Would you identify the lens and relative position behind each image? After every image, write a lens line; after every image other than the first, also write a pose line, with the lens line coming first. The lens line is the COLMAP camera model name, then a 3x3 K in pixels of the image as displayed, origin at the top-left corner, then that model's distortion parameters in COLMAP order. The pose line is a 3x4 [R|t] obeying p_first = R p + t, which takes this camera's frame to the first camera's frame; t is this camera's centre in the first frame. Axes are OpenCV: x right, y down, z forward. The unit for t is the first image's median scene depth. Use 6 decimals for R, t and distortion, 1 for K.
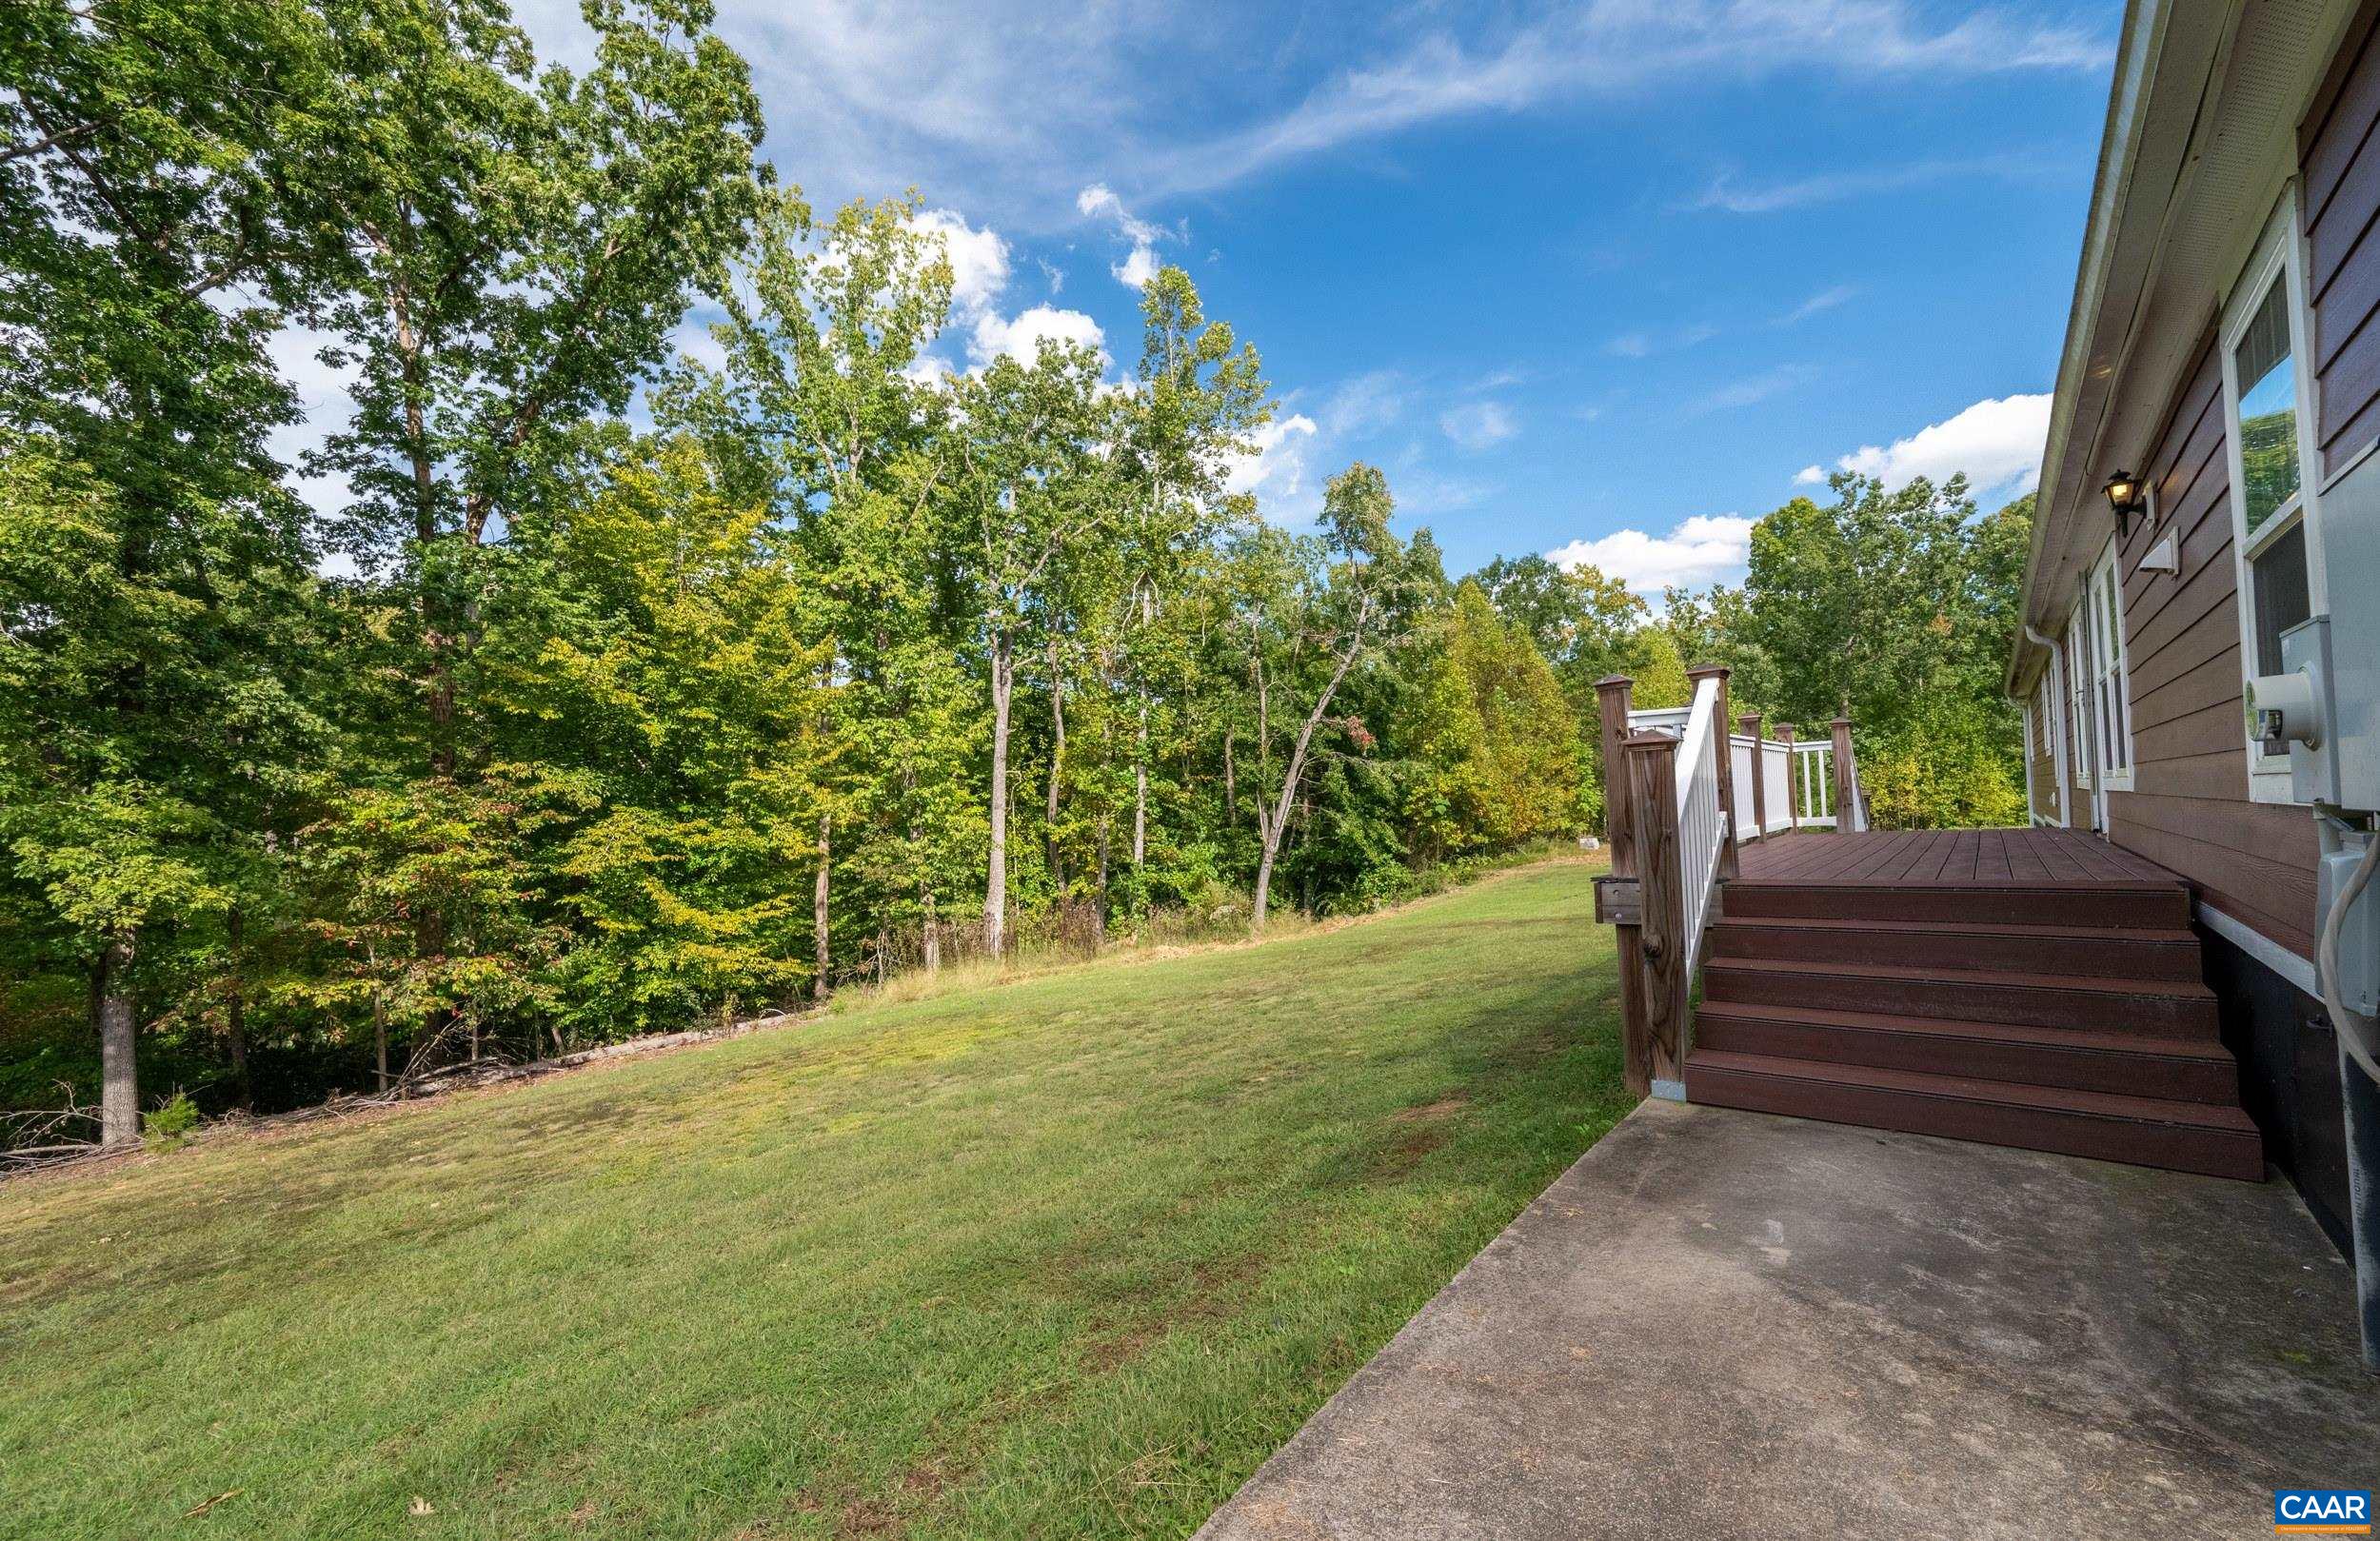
lens RADIAL K [[965.6, 0, 1220.0], [0, 965.6, 793.3], [0, 0, 1]] dist [-0.005897, -0.000017]
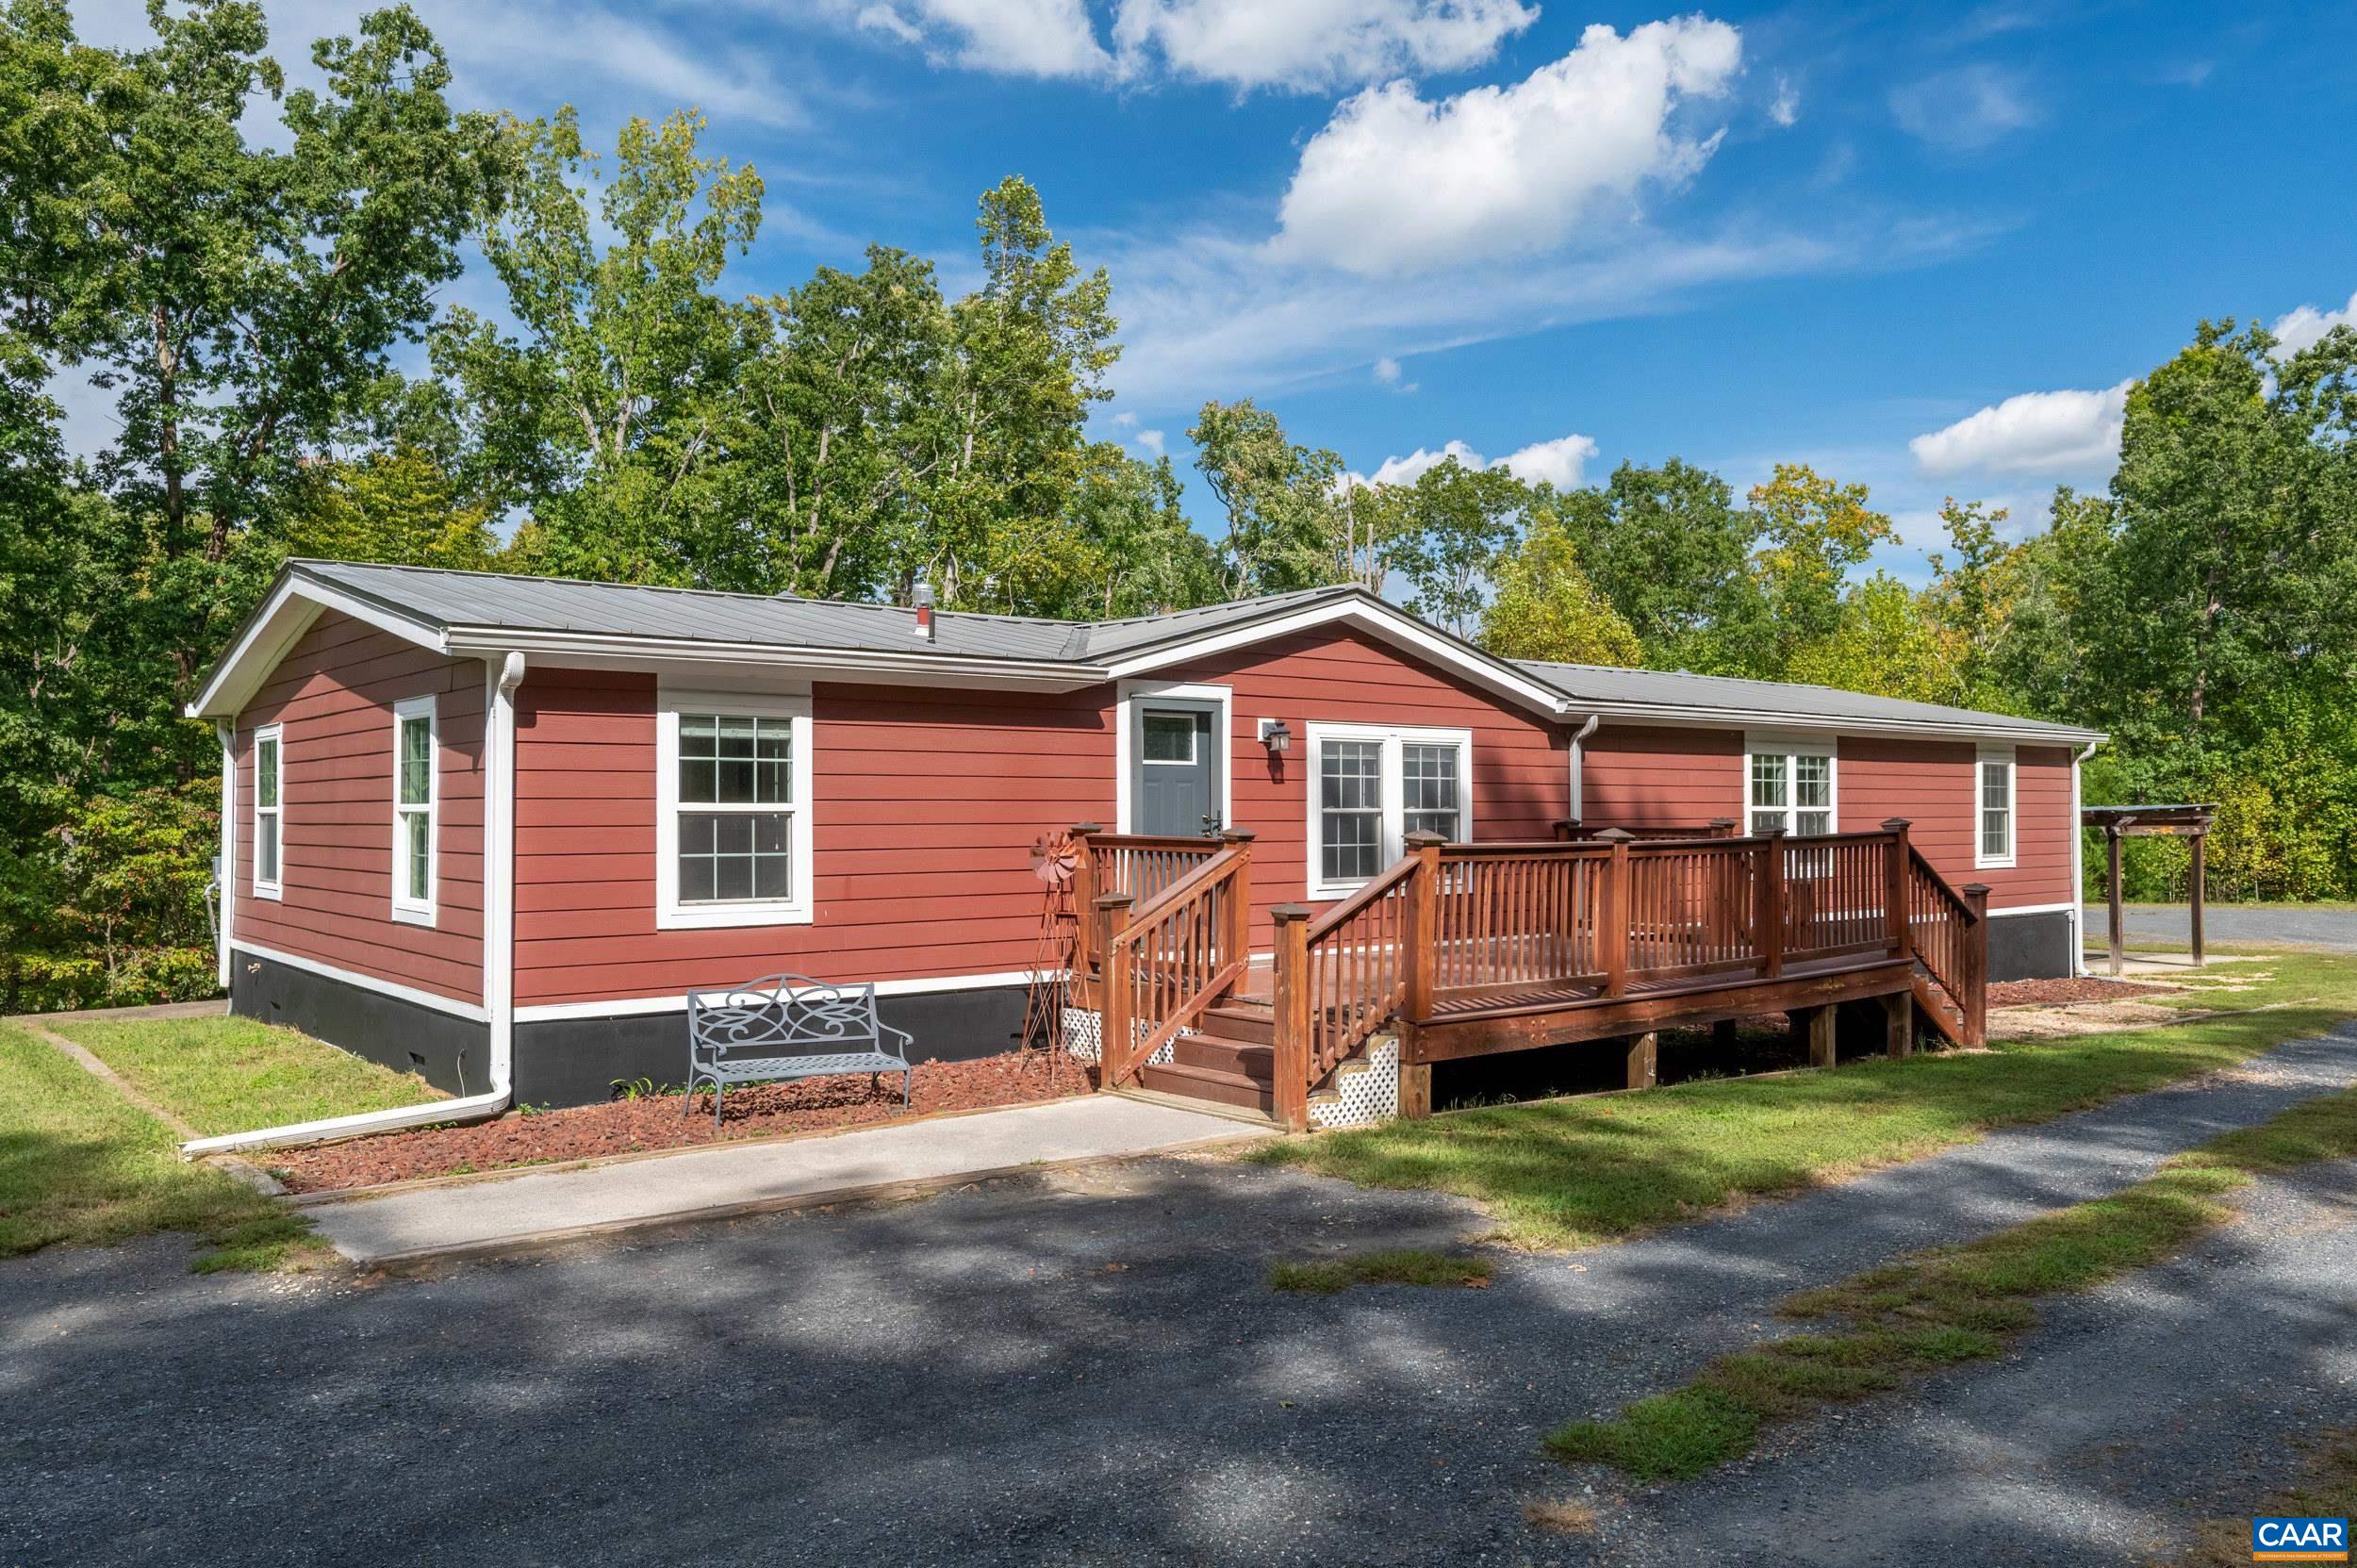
lens RADIAL K [[1724.6, 0, 1174.7], [0, 1724.6, 792.0], [0, 0, 1]] dist [-0.007450, 0.008753]
pose [[0.972866, 0.035846, -0.228576, 0.418141], [-0.033273, 0.999332, 0.015103, -0.041832], [0.228964, -0.007088, 0.973409, -0.359517]]
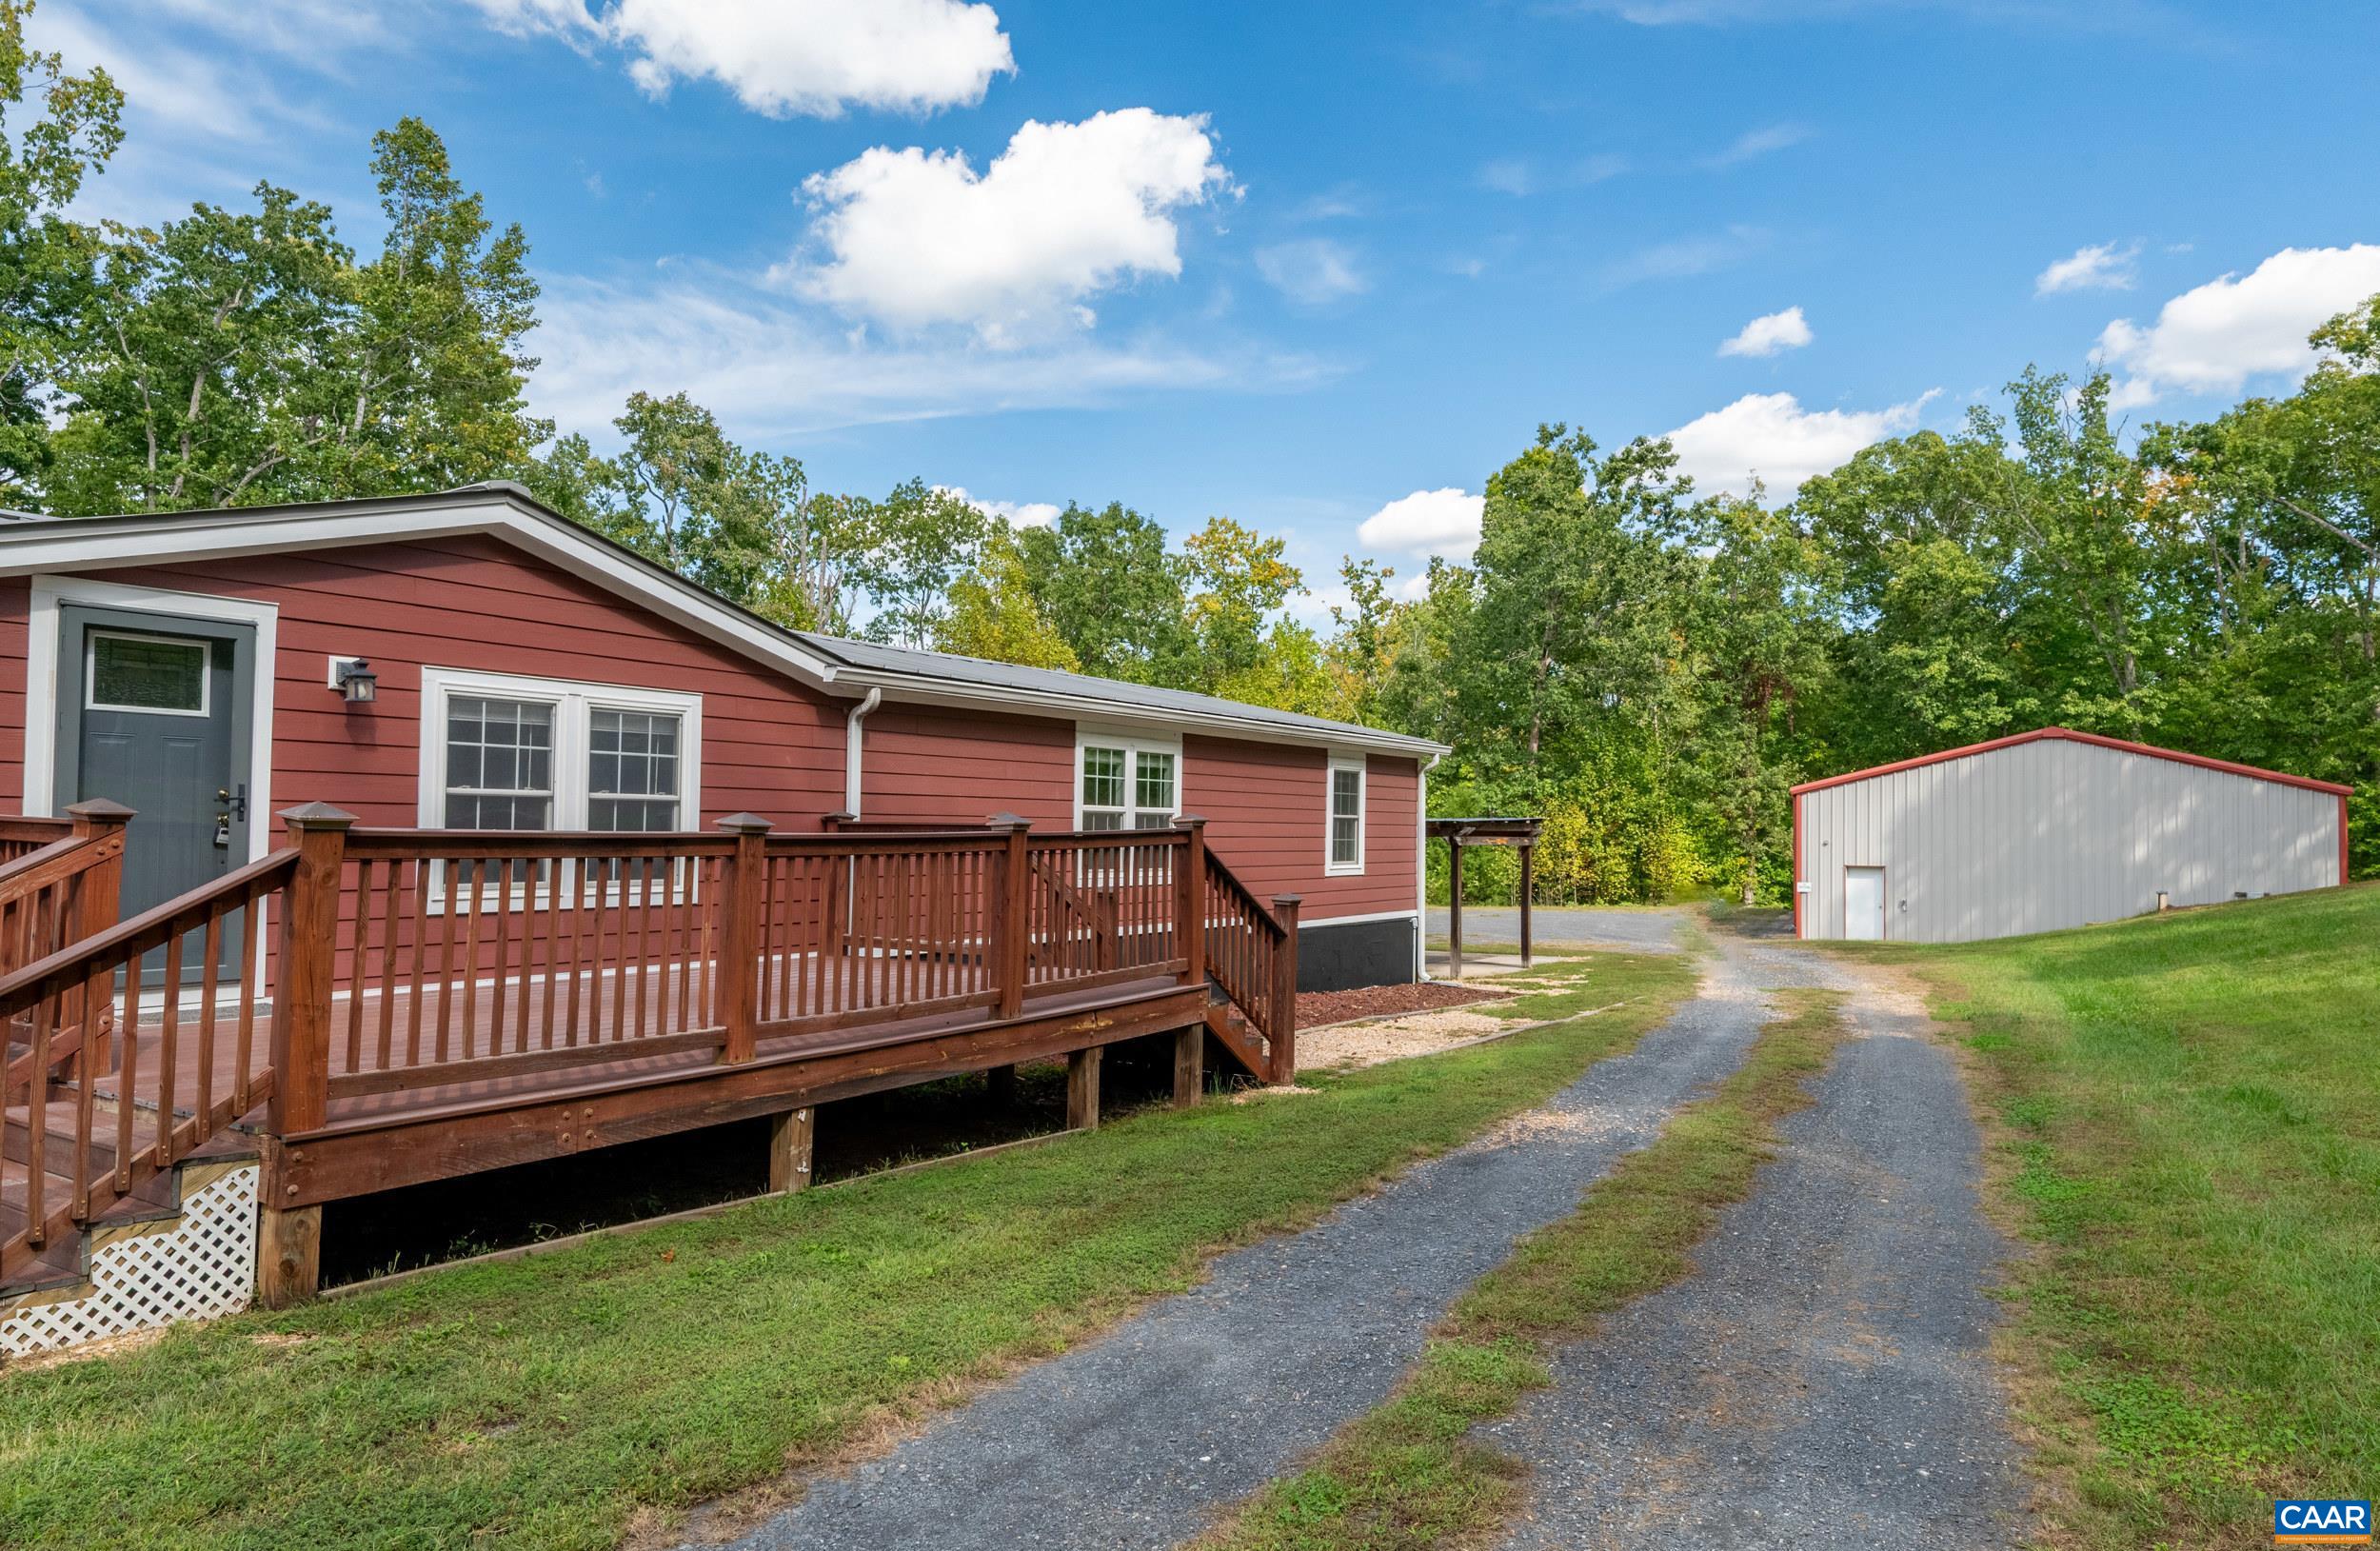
lens RADIAL K [[1511.3, 0, 1207.5], [0, 1511.3, 780.7], [0, 0, 1]] dist [0.000496, -0.003425]
pose [[0.994358, 0.057493, 0.089150, 0.467753], [-0.056268, 0.998284, -0.016191, -0.037073], [-0.089928, 0.011083, 0.995887, -0.218415]]
